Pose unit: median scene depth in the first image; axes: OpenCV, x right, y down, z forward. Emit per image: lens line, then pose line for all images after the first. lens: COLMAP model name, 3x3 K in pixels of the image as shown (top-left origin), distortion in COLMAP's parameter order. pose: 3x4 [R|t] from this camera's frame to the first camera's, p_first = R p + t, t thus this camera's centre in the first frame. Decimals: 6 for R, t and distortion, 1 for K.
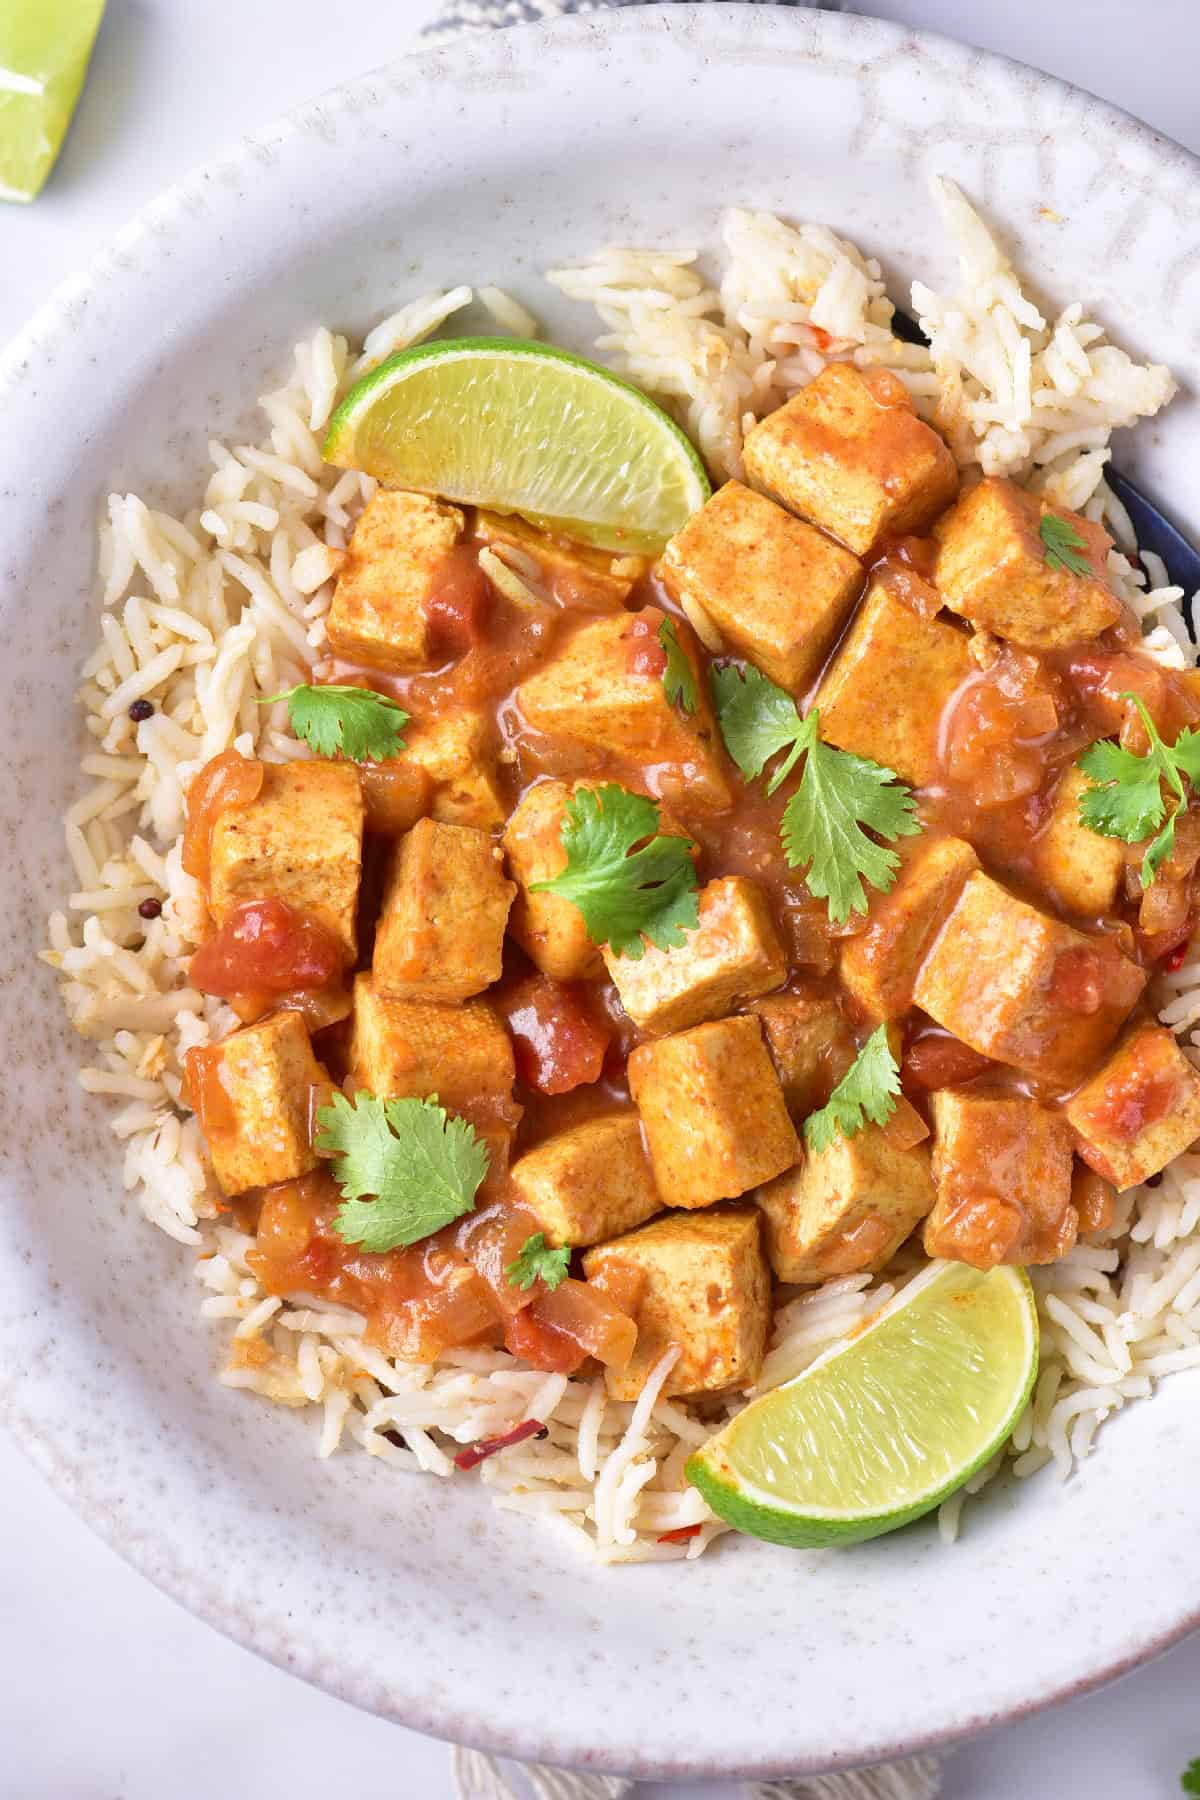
lens RADIAL K [[6887.4, 0, 600.0], [0, 6887.4, 900.0], [0, 0, 1]] dist [-0.106083, -1.479621]
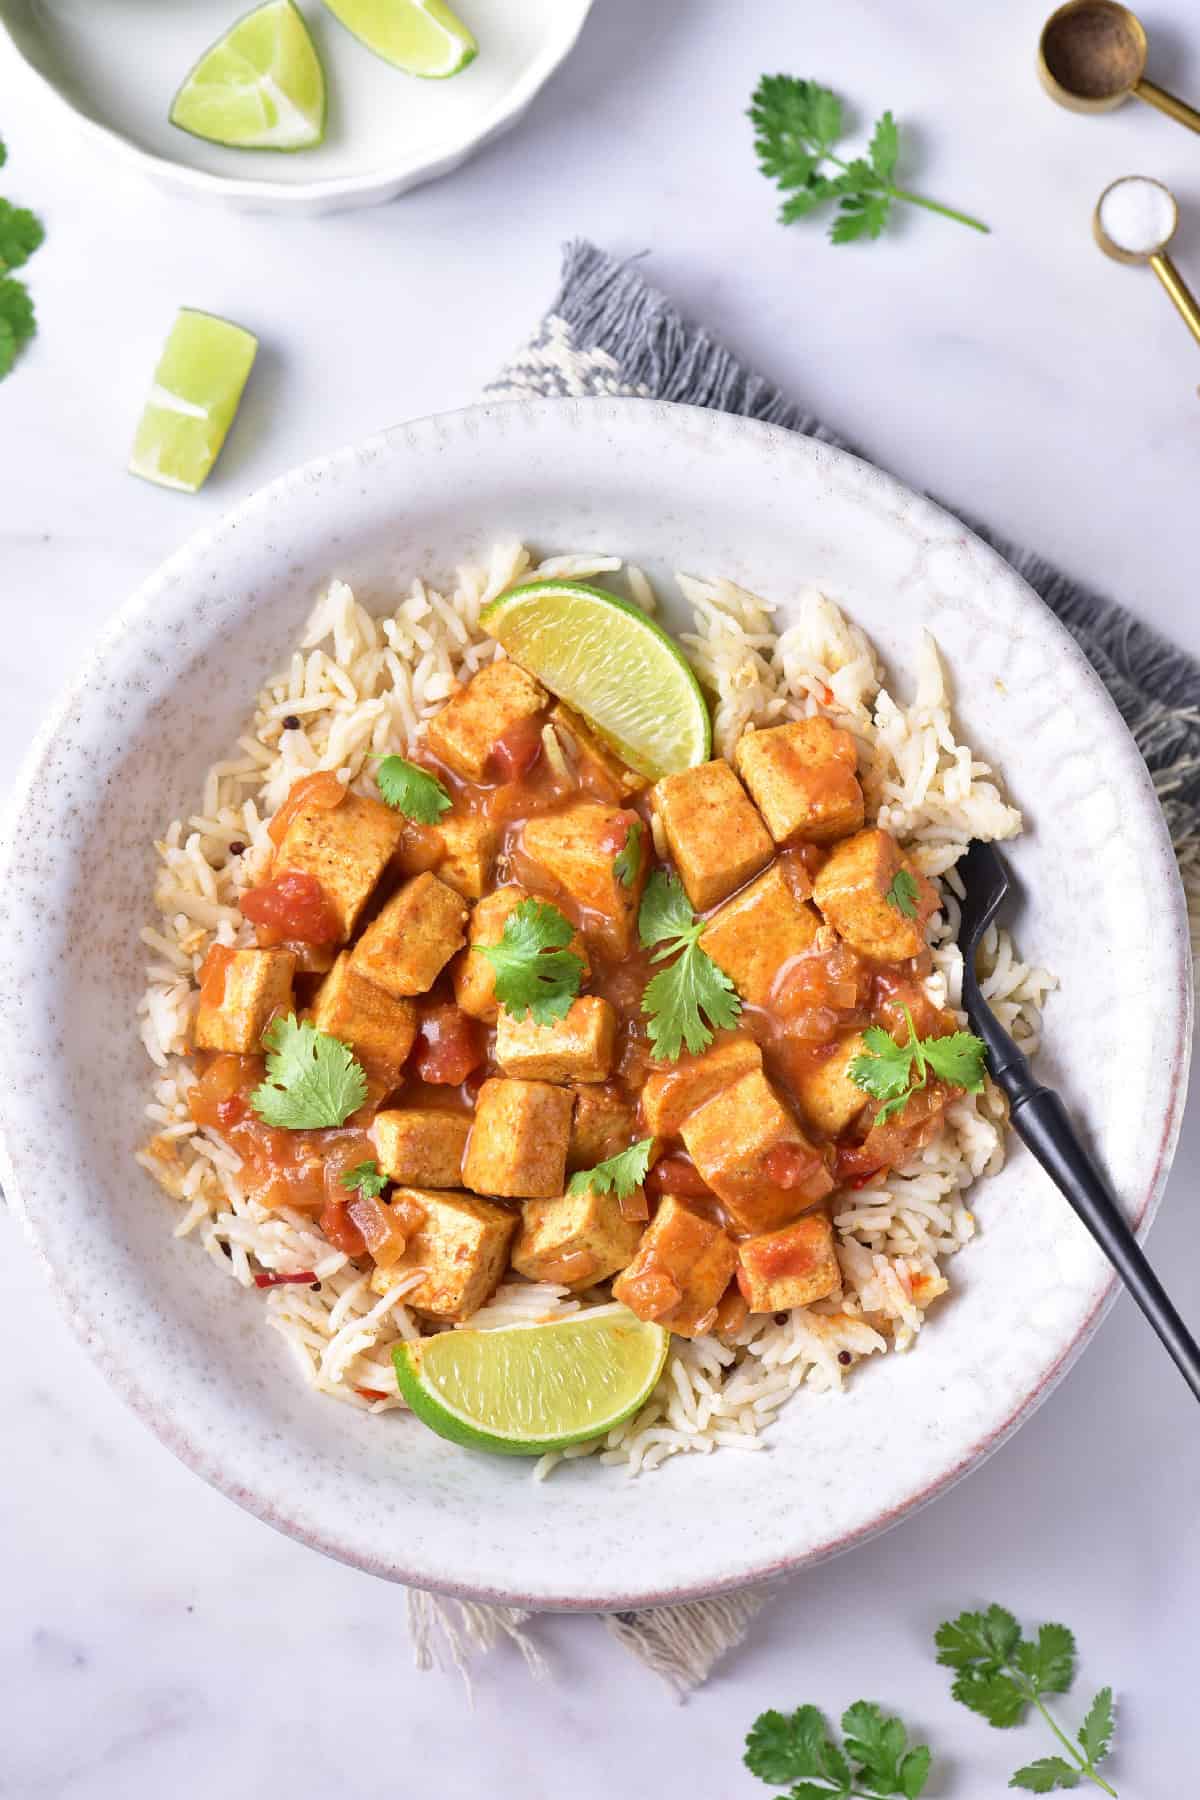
lens RADIAL K [[6887.4, 0, 600.0], [0, 6887.4, 900.0], [0, 0, 1]] dist [-0.106083, -1.479621]
pose [[0.896843, 0.436276, -0.073042, 0.115519], [-0.439668, 0.897322, -0.038790, 0.034084], [0.048619, 0.066903, 0.996574, -0.450353]]
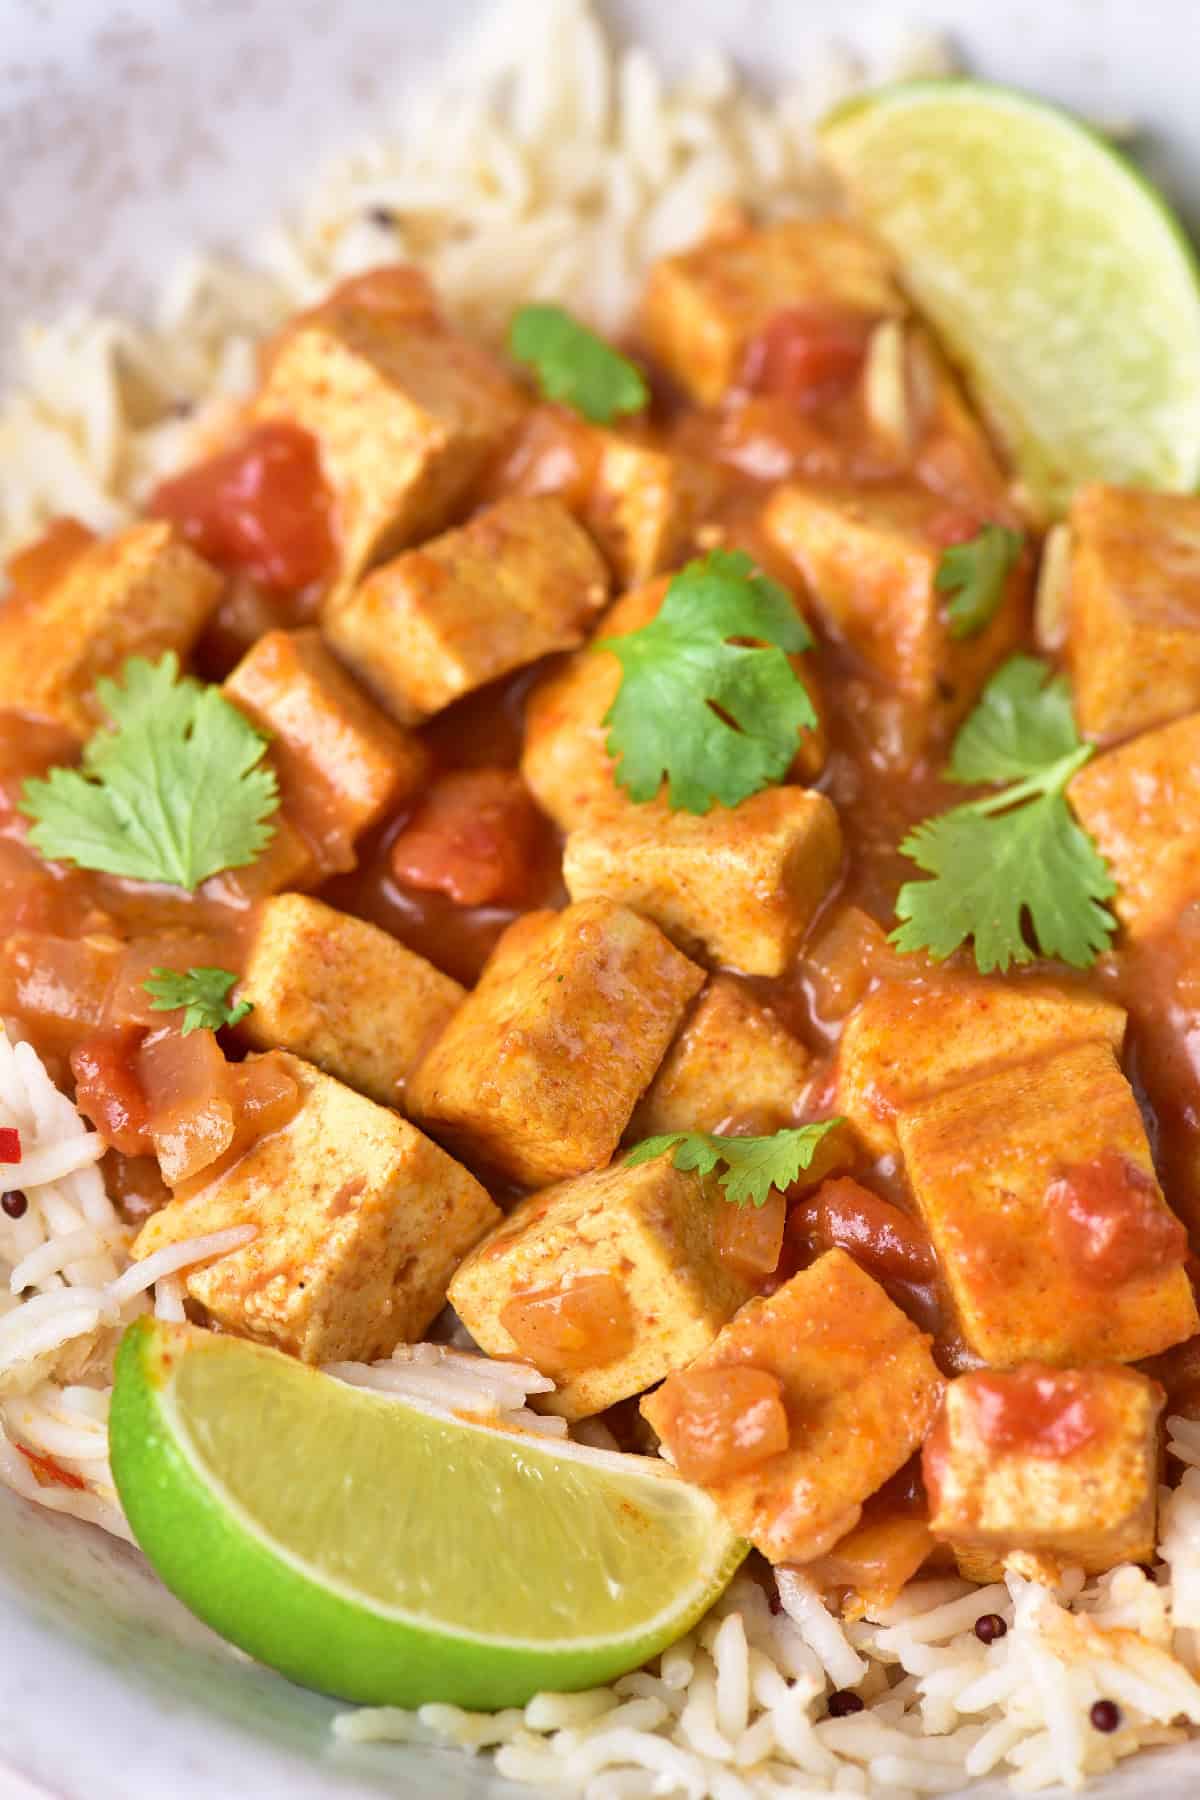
lens RADIAL K [[6887.4, 0, 600.0], [0, 6887.4, 900.0], [0, 0, 1]] dist [-0.106083, -1.479621]
pose [[0.713918, 0.591944, -0.374063, 0.253661], [-0.698889, 0.635390, -0.328379, 0.231845], [0.043294, 0.495864, 0.867320, 0.430420]]
